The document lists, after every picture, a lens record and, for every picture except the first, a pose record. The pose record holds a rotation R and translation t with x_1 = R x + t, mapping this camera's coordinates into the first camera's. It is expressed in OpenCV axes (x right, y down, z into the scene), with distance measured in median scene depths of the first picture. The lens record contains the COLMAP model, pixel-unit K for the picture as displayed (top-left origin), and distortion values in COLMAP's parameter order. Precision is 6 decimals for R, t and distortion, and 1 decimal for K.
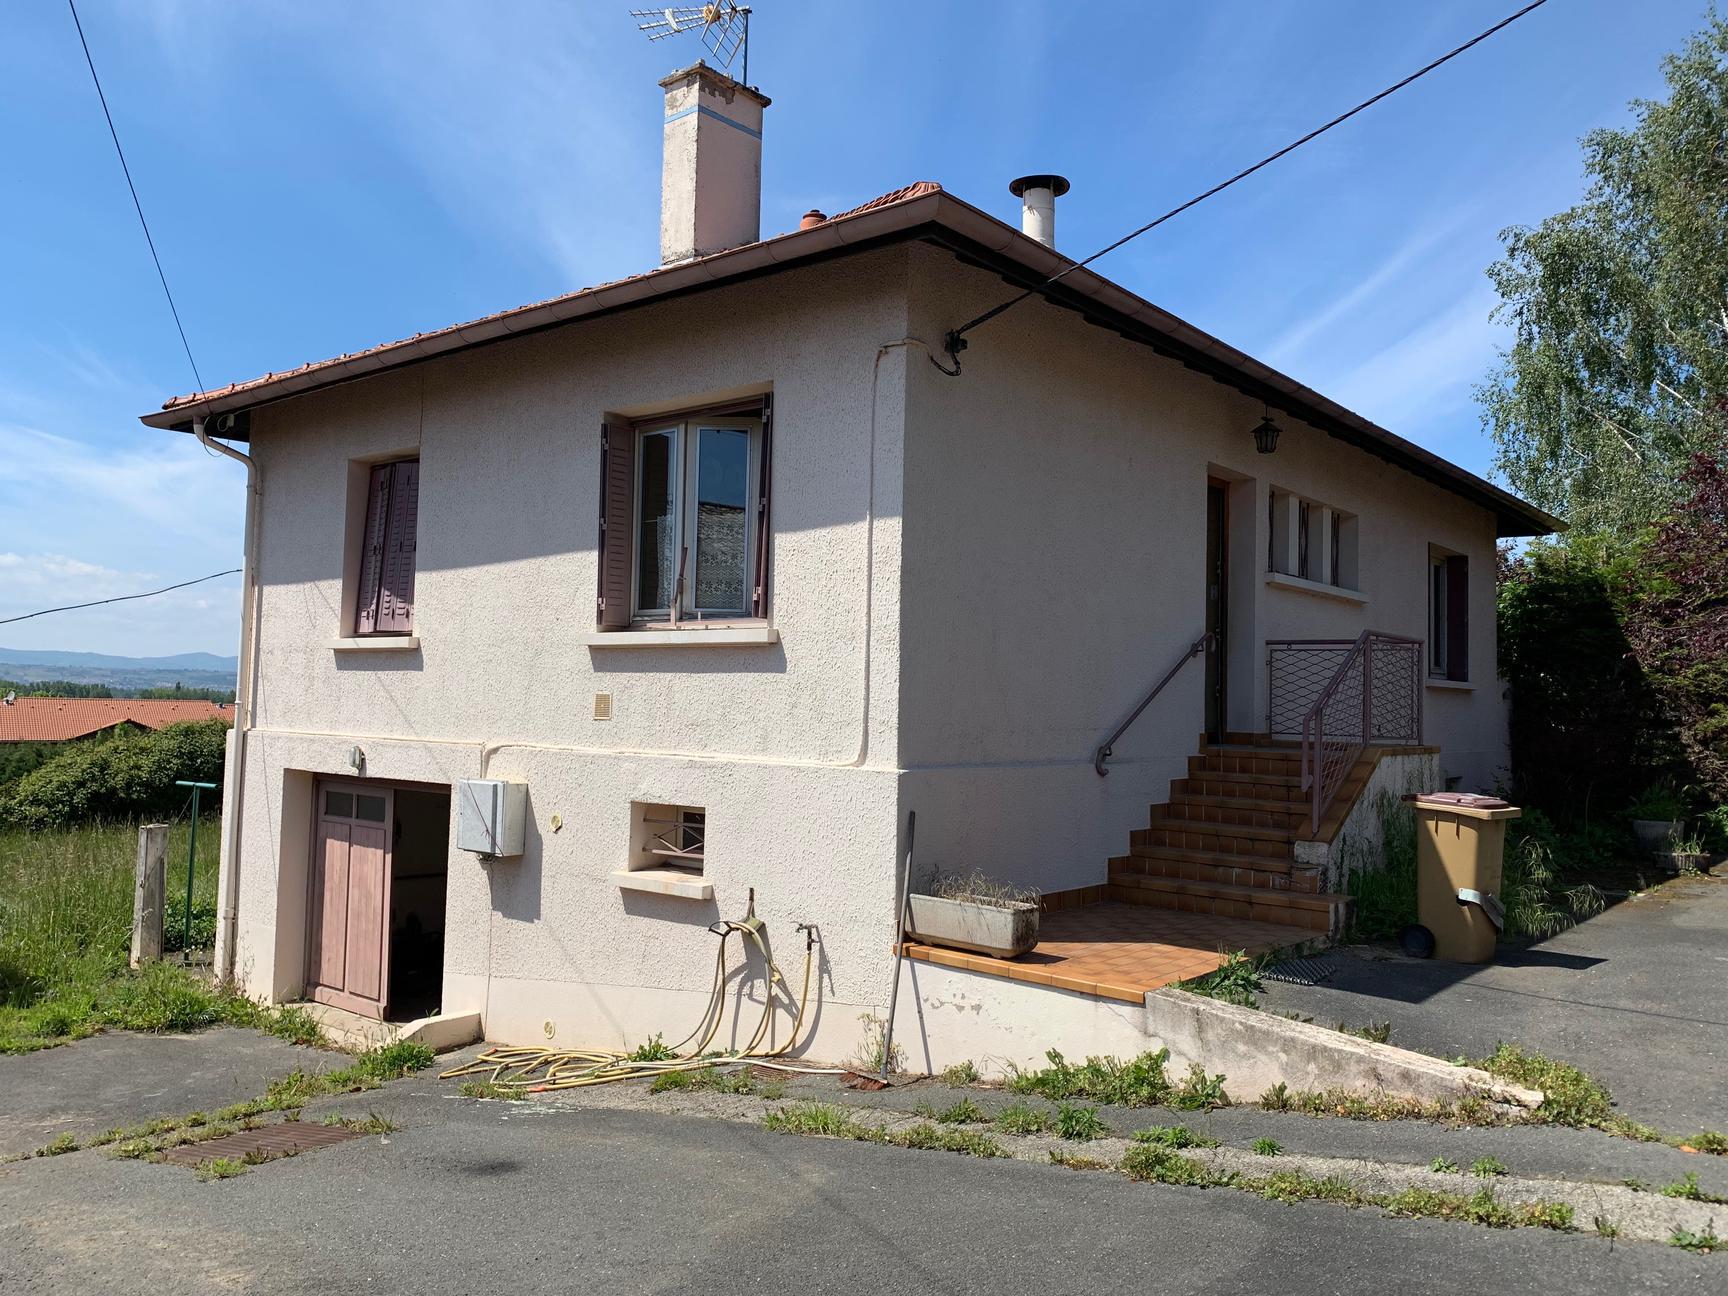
lens RADIAL K [[1314.0, 0, 849.0], [0, 1314.0, 643.6], [0, 0, 1]] dist [0.016192, -0.014036]
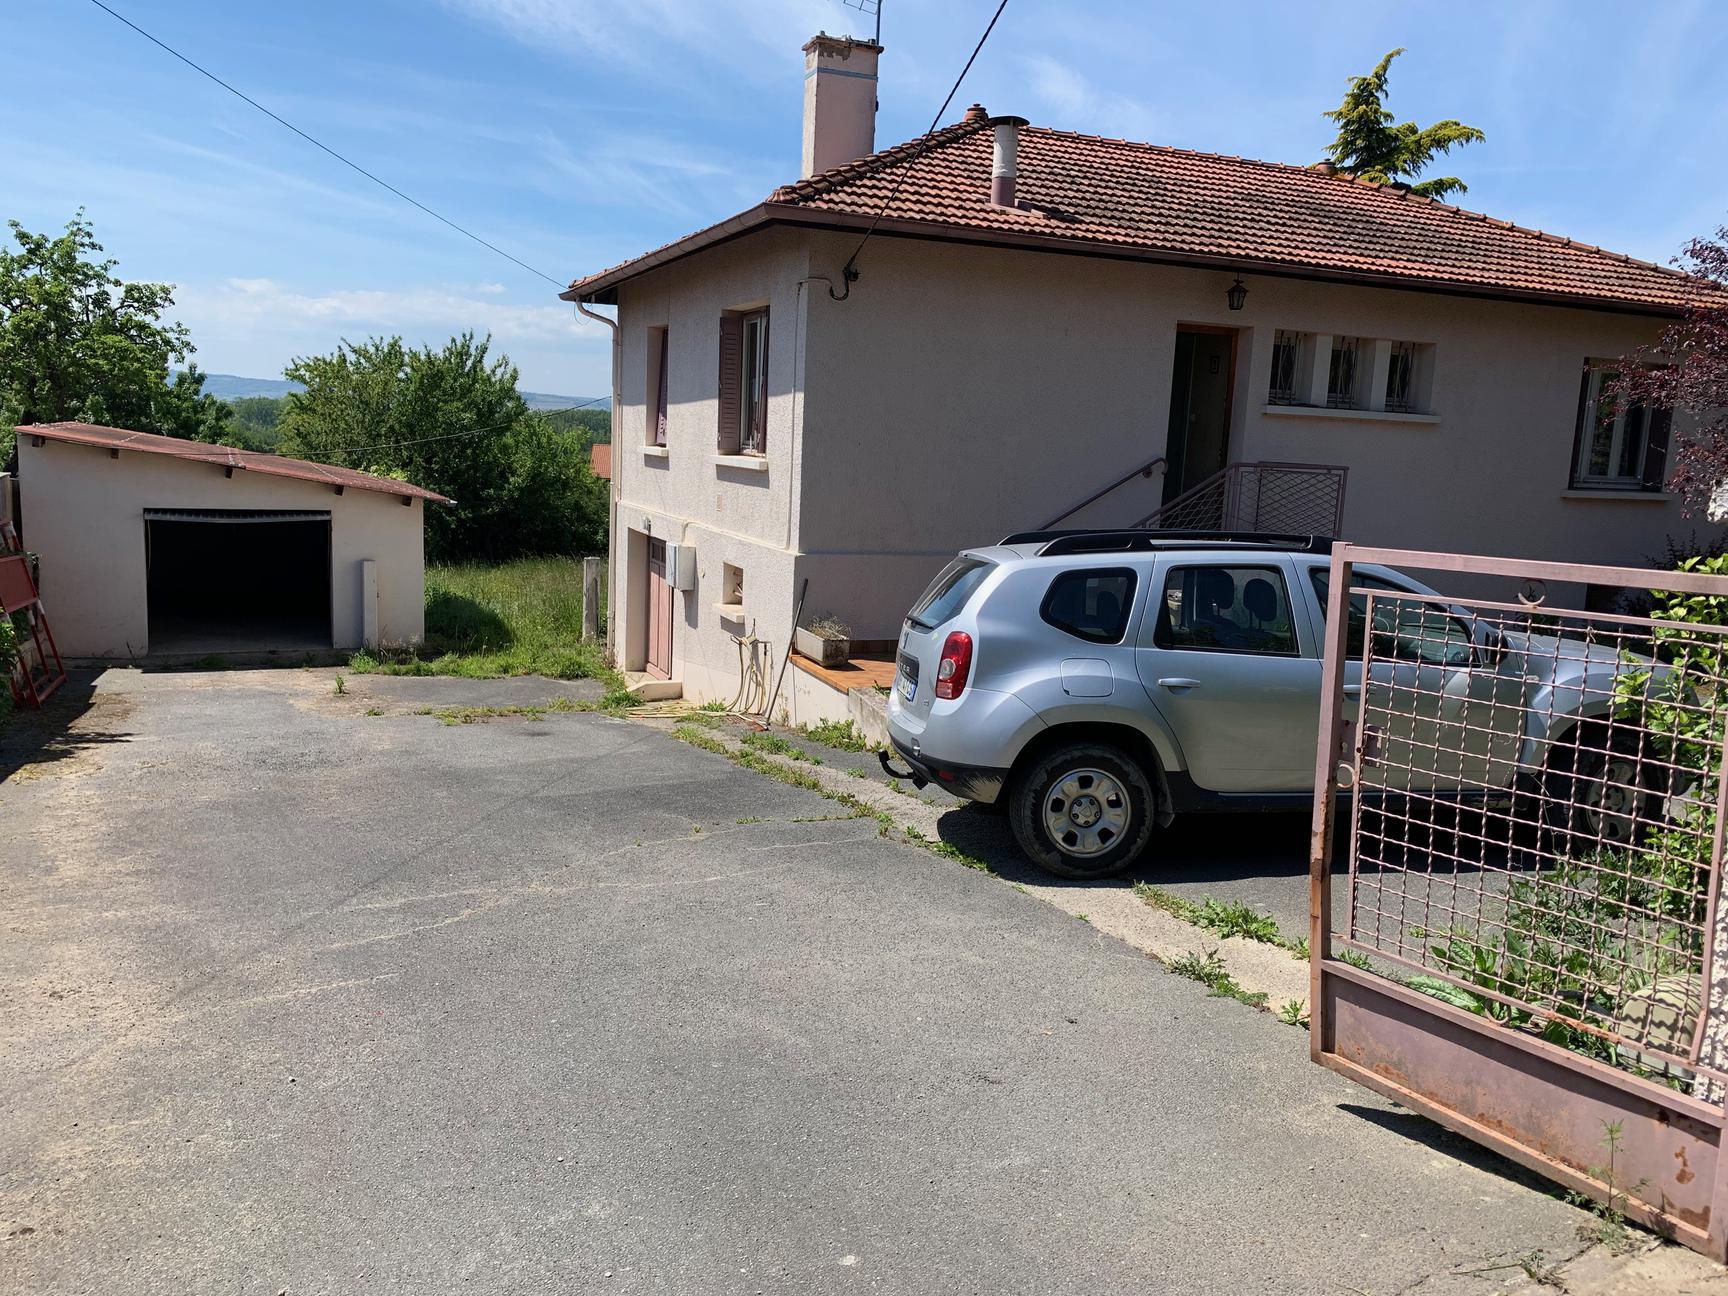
lens RADIAL K [[1314.0, 0, 876.2], [0, 1314.0, 645.6], [0, 0, 1]] dist [0.016192, -0.014036]
pose [[0.891586, 0.084067, -0.444980, 0.677174], [0.002390, 0.981731, 0.190261, -0.079327], [0.452845, -0.170697, 0.875096, -0.330632]]
